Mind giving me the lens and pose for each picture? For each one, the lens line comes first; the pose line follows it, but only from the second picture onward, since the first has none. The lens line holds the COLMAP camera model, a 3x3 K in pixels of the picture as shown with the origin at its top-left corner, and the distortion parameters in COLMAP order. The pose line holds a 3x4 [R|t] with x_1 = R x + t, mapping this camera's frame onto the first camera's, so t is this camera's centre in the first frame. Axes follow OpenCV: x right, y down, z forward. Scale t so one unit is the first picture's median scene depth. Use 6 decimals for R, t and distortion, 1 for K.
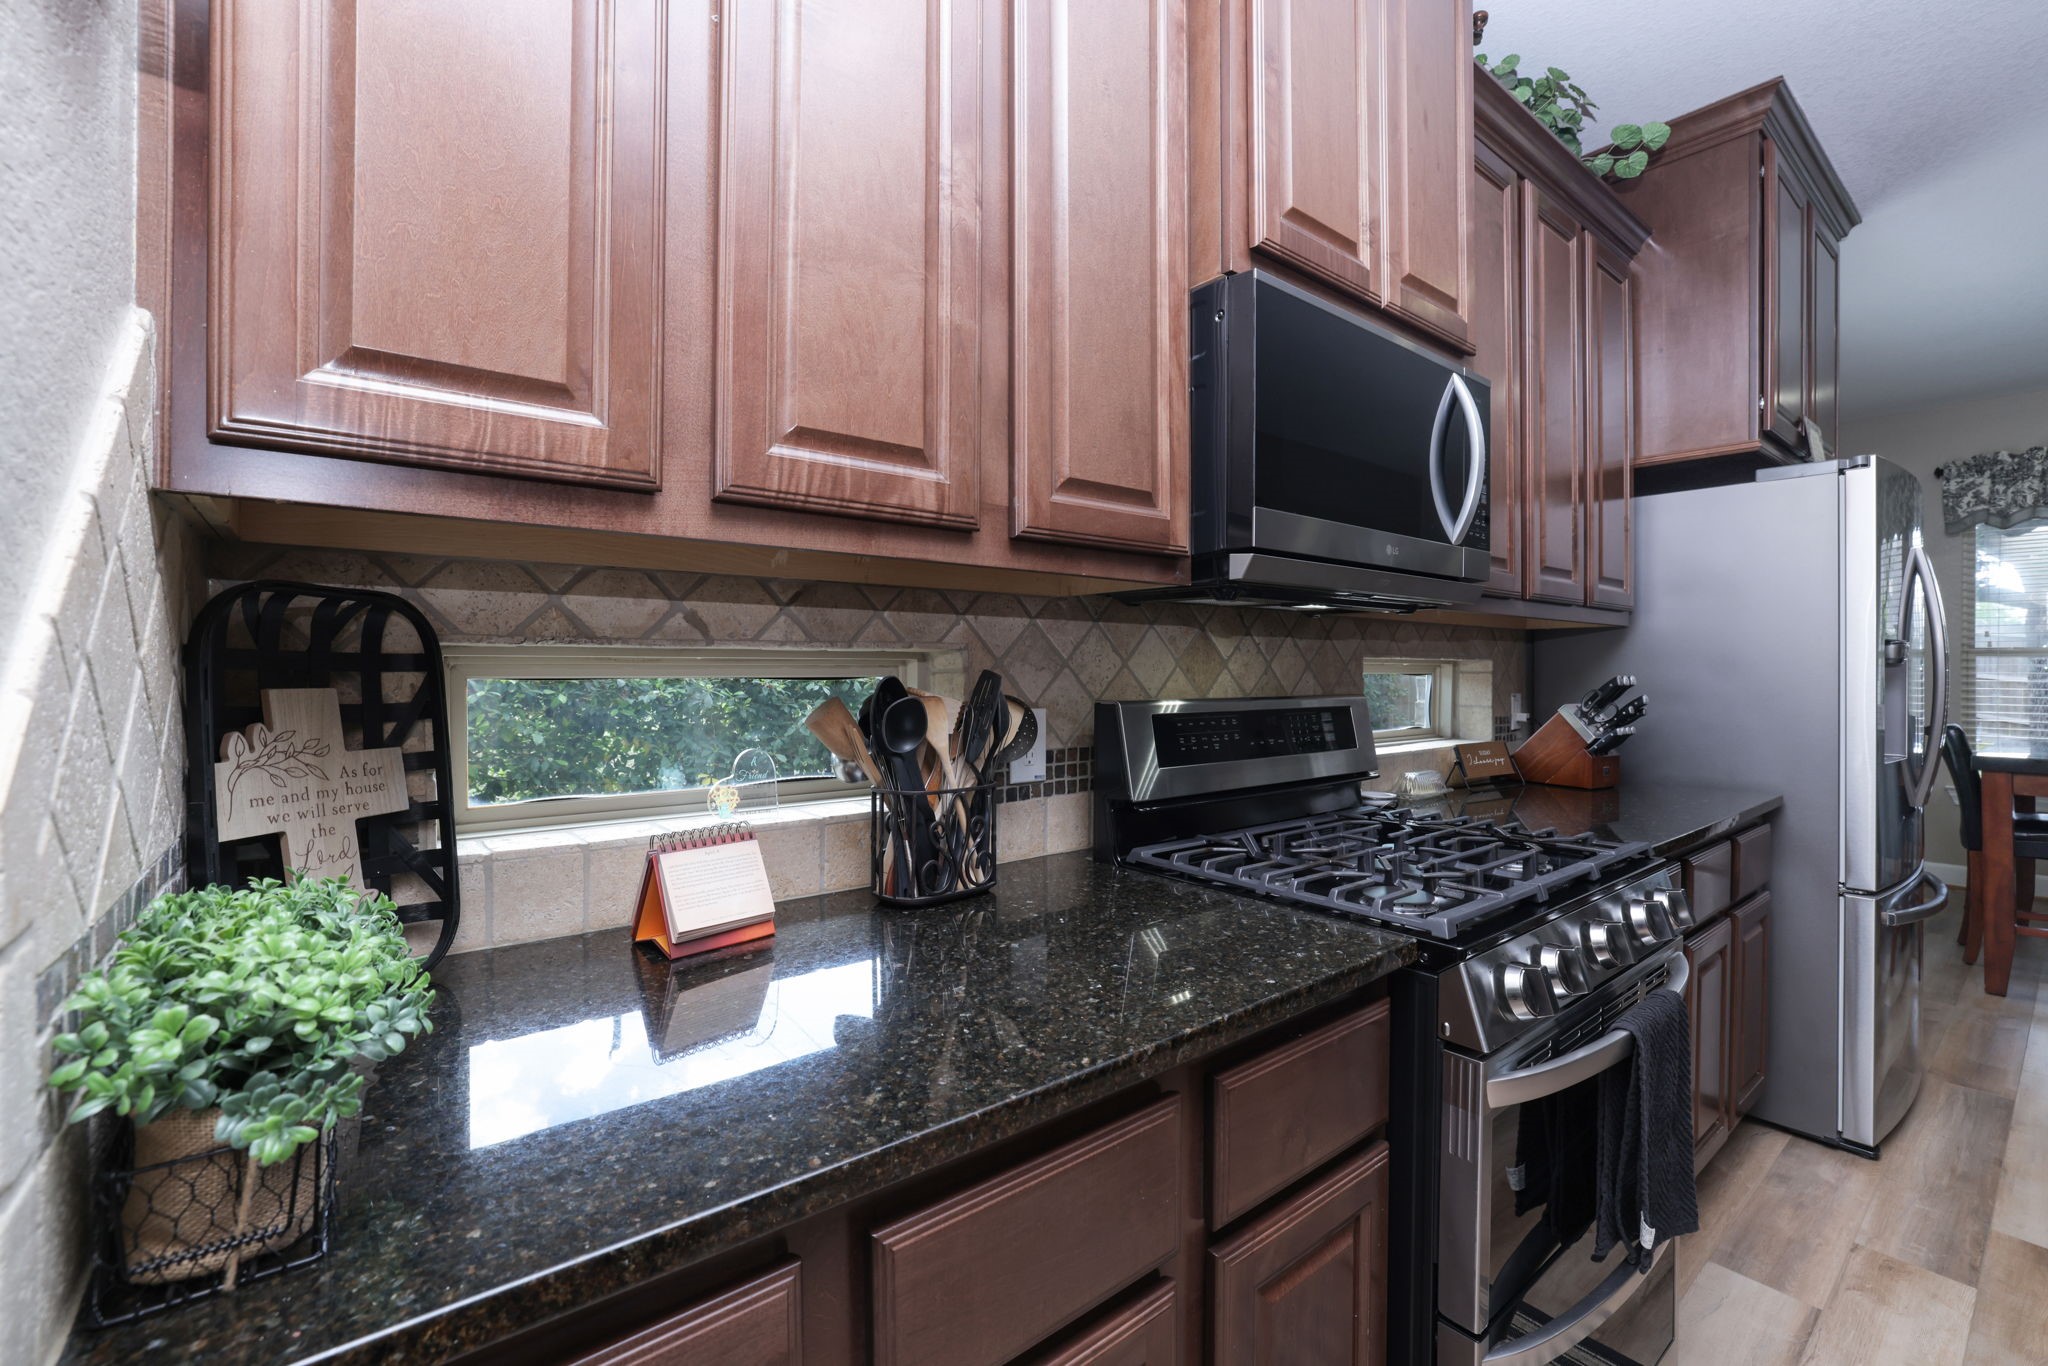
lens RADIAL K [[875.6, 0, 1025.4], [0, 875.6, 669.9], [0, 0, 1]] dist [-0.035048, 0.010735]
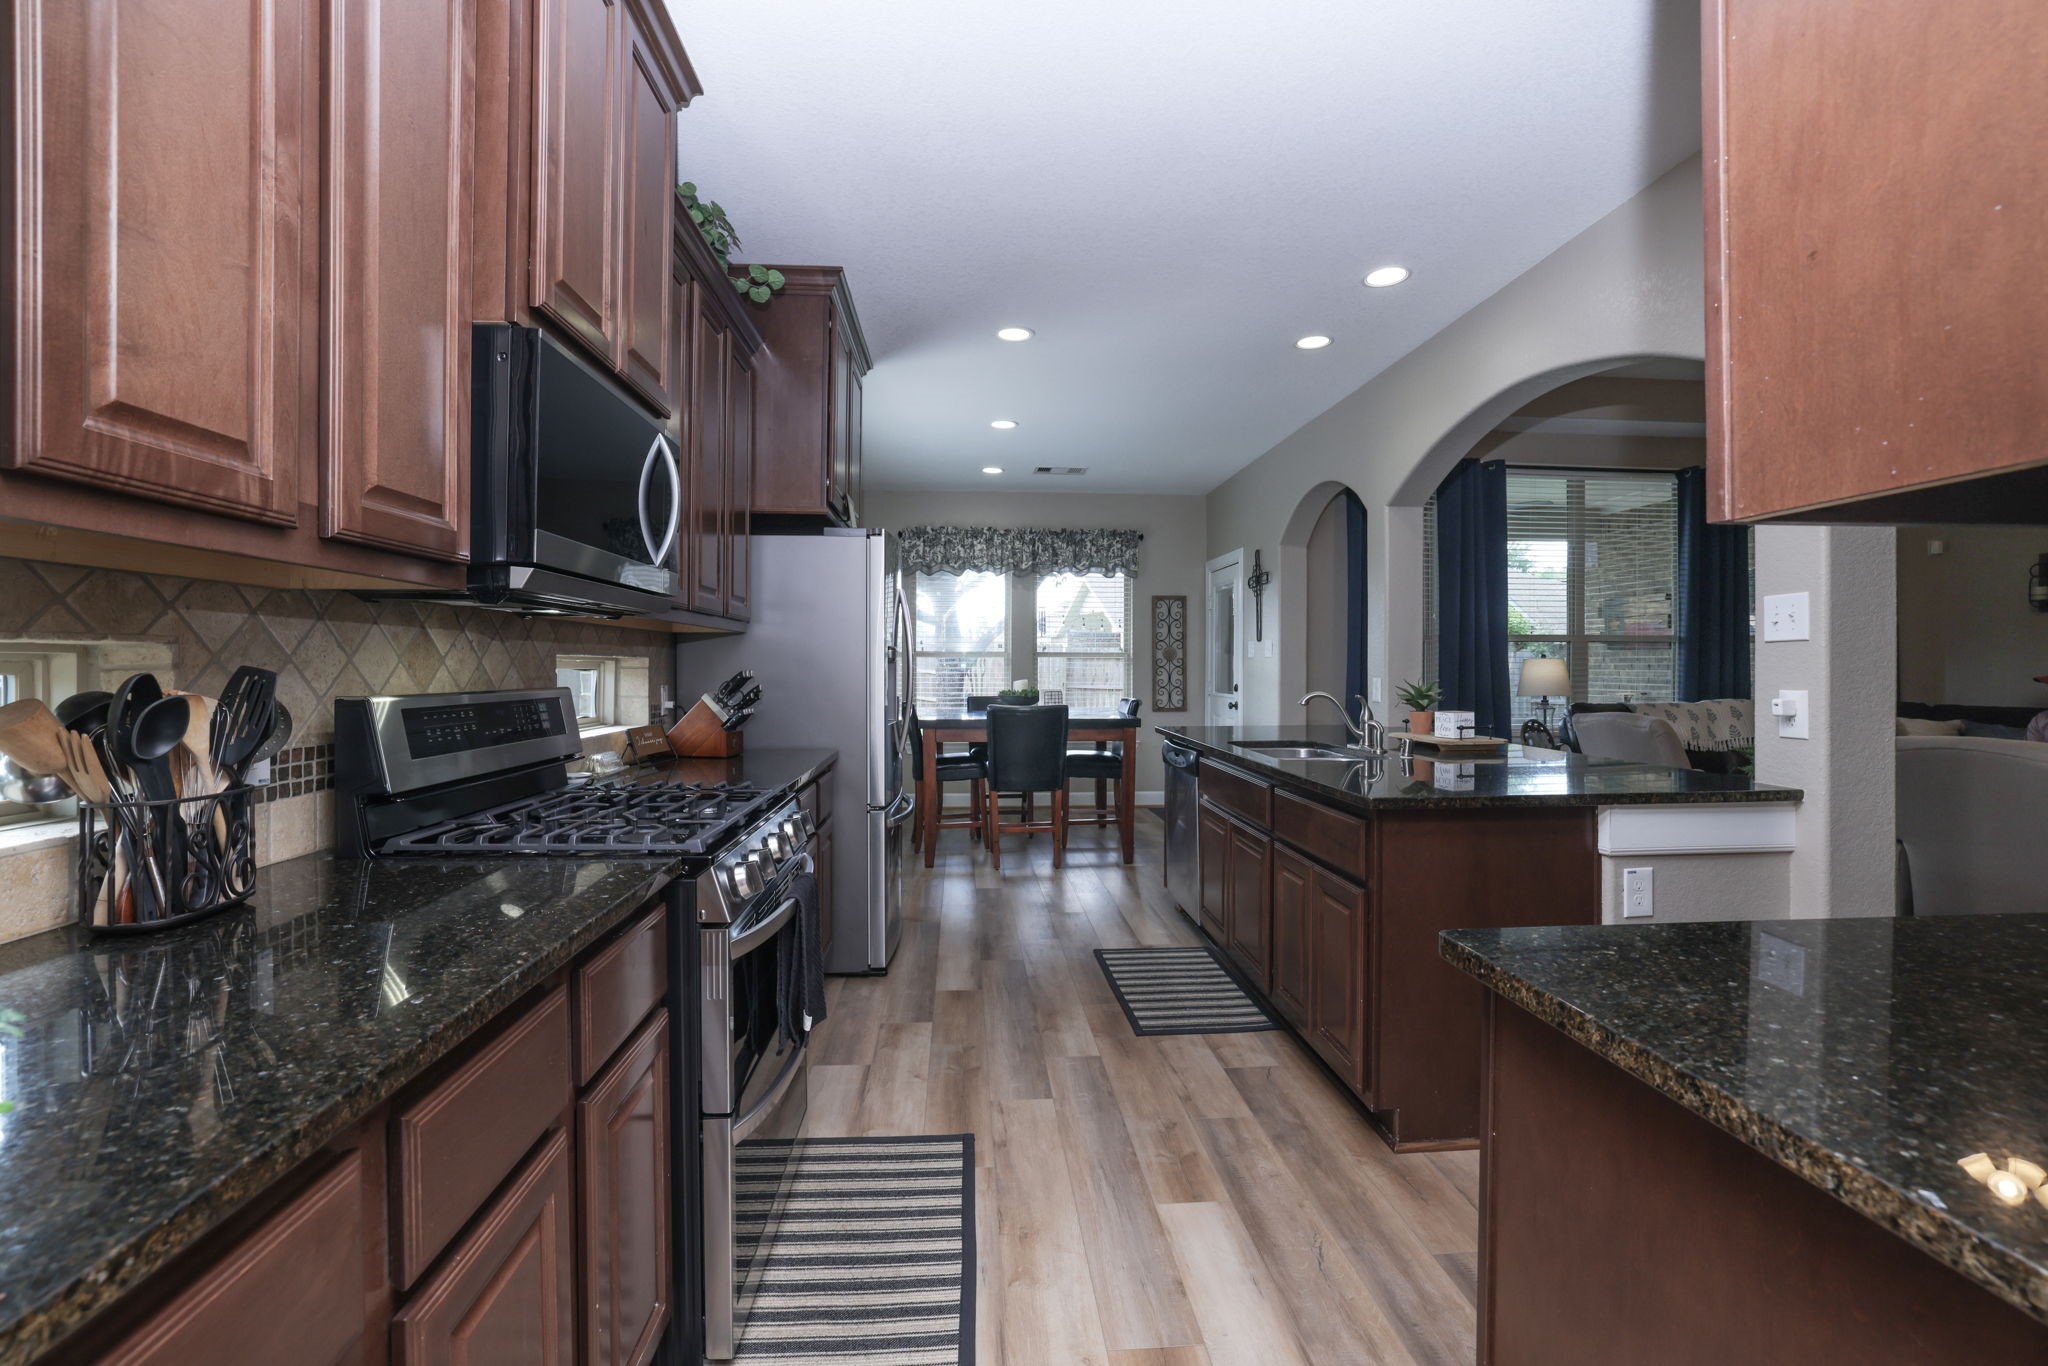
lens RADIAL K [[875.6, 0, 1009.4], [0, 875.6, 681.4], [0, 0, 1]] dist [-0.035048, 0.010735]
pose [[0.577694, -0.013960, 0.816134, -0.264401], [-0.001496, 0.999834, 0.018162, -0.001263], [-0.816252, -0.011713, 0.577577, -0.168085]]
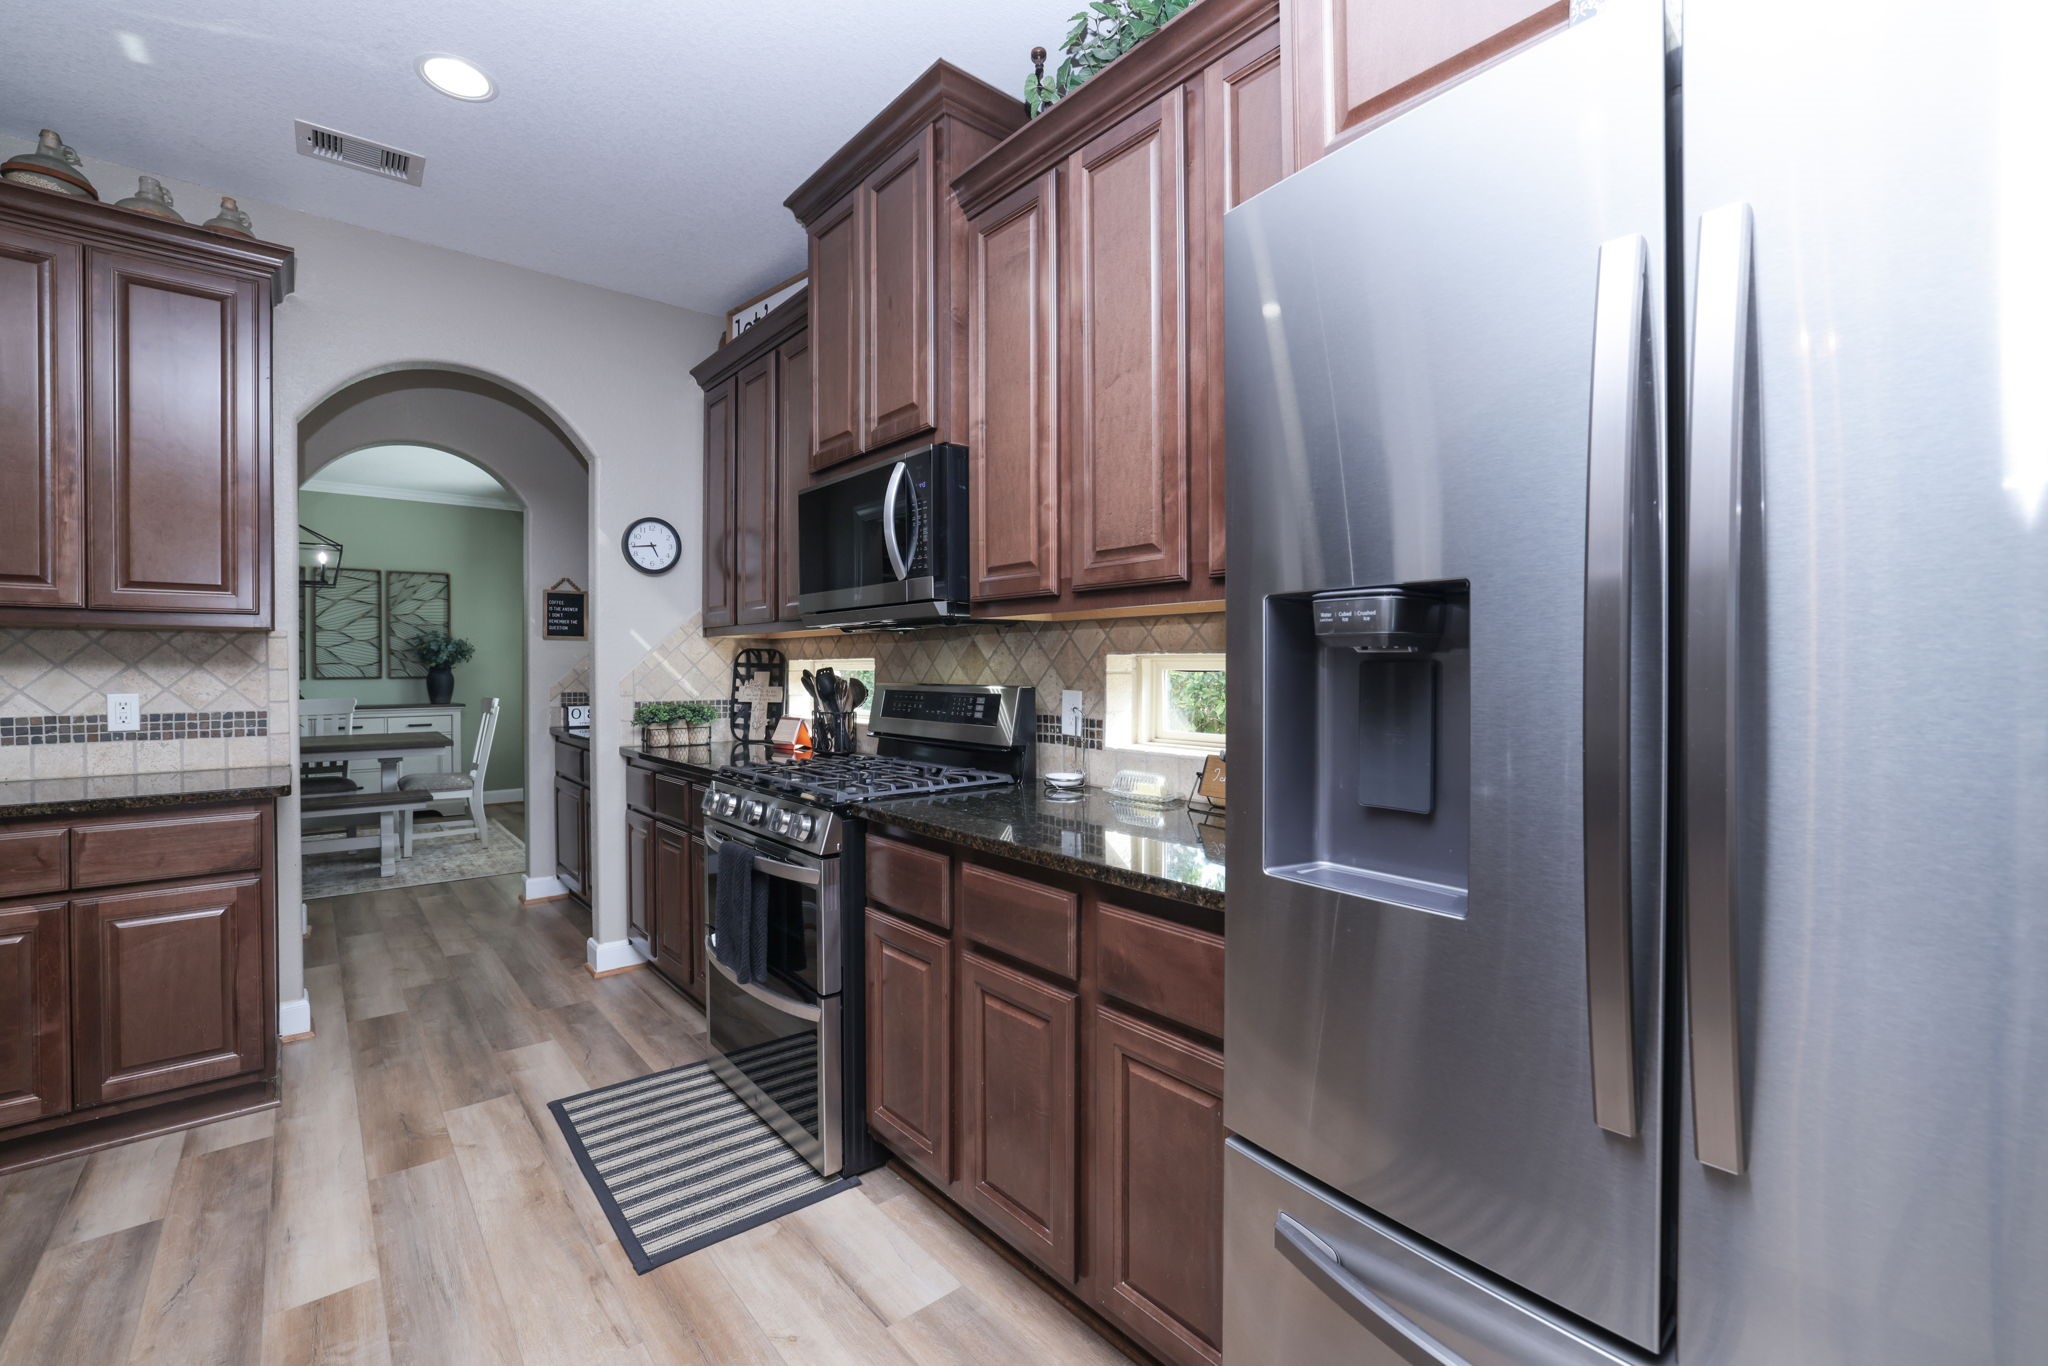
lens RADIAL K [[875.6, 0, 1028.6], [0, 875.6, 682.1], [0, 0, 1]] dist [-0.035048, 0.010735]
pose [[0.033825, 0.017200, -0.999280, 2.067634], [0.003550, 0.999844, 0.017329, 0.000217], [0.999421, -0.004134, 0.033758, 1.225774]]
